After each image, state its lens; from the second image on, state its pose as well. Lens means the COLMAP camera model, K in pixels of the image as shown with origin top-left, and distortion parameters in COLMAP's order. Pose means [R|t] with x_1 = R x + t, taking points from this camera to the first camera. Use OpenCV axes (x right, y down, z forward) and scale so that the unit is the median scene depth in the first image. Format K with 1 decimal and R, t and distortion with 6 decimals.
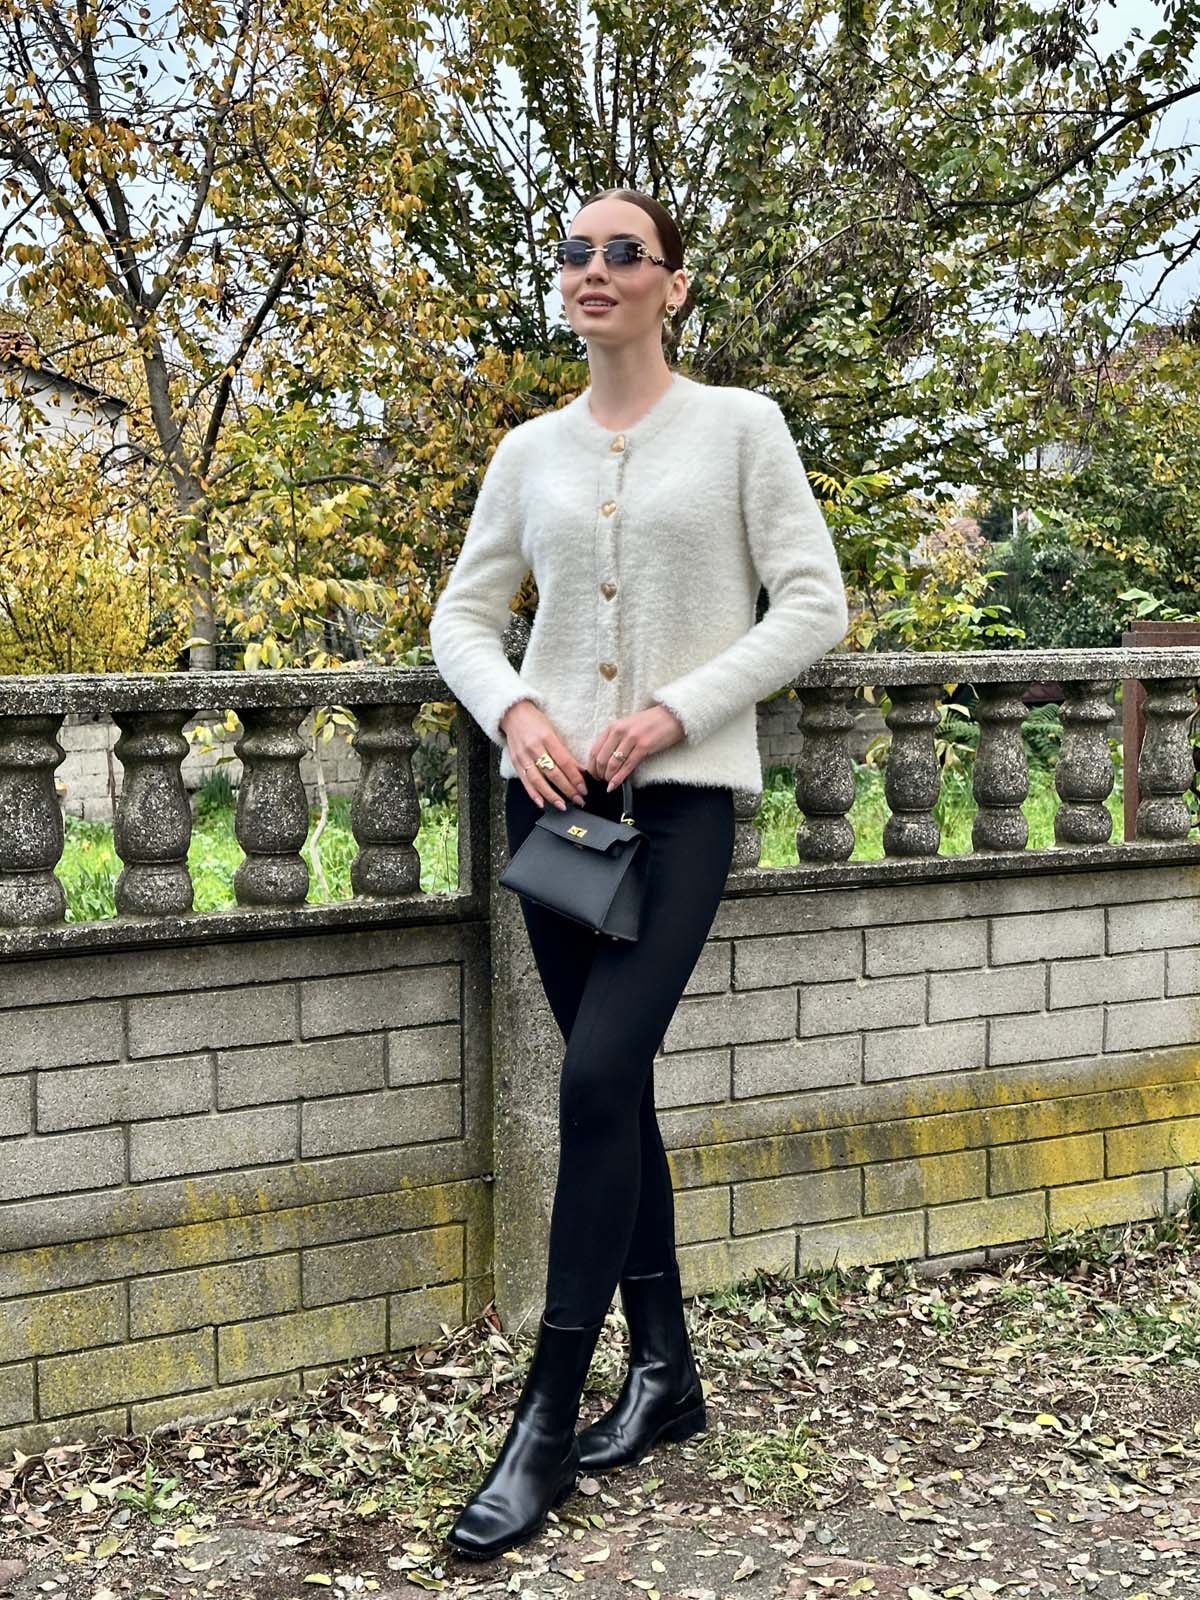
lens RADIAL K [[2393.8, 0, 605.4], [0, 2393.8, 765.5], [0, 0, 1]] dist [0.249796, -0.395933]
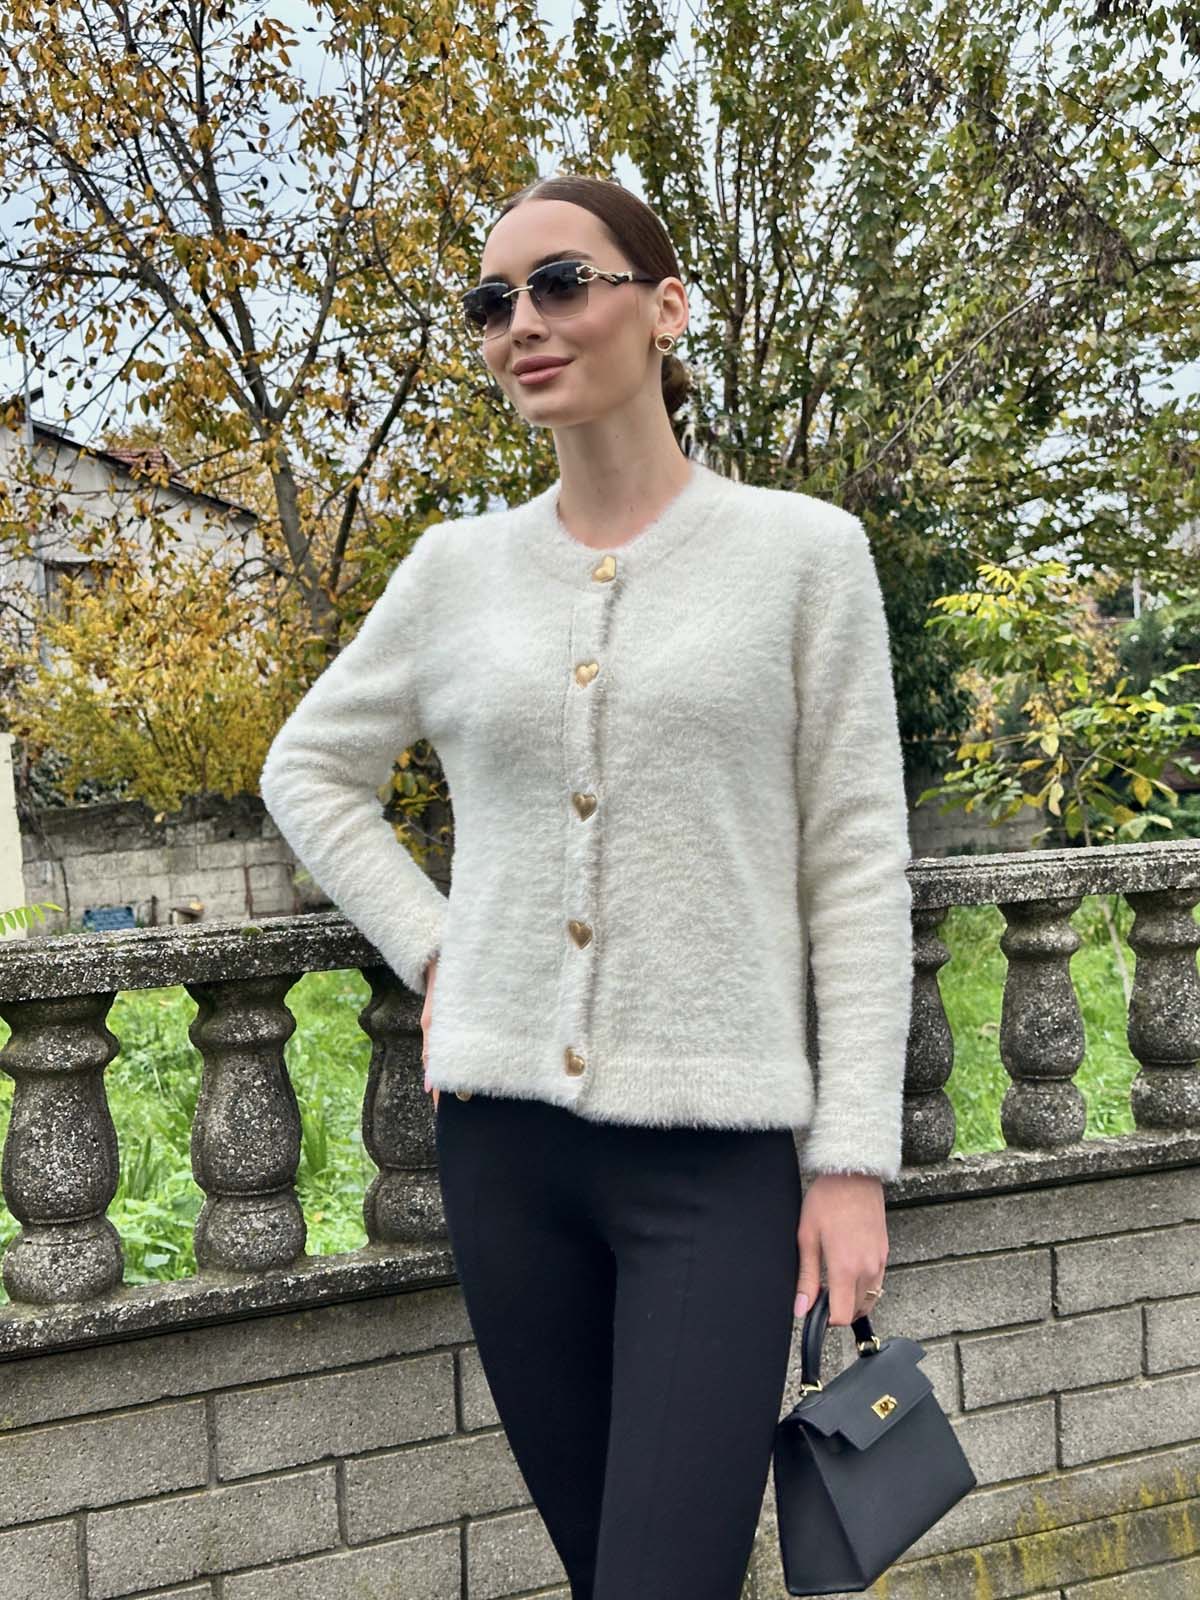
lens RADIAL K [[2064.9, 0, 592.8], [0, 2064.9, 783.8], [0, 0, 1]] dist [0.213537, -0.366907]
pose [[0.998441, -0.028640, -0.047912, -0.020995], [0.028128, 0.999540, -0.011337, -0.025937], [0.048214, 0.009972, 0.998787, 0.151990]]
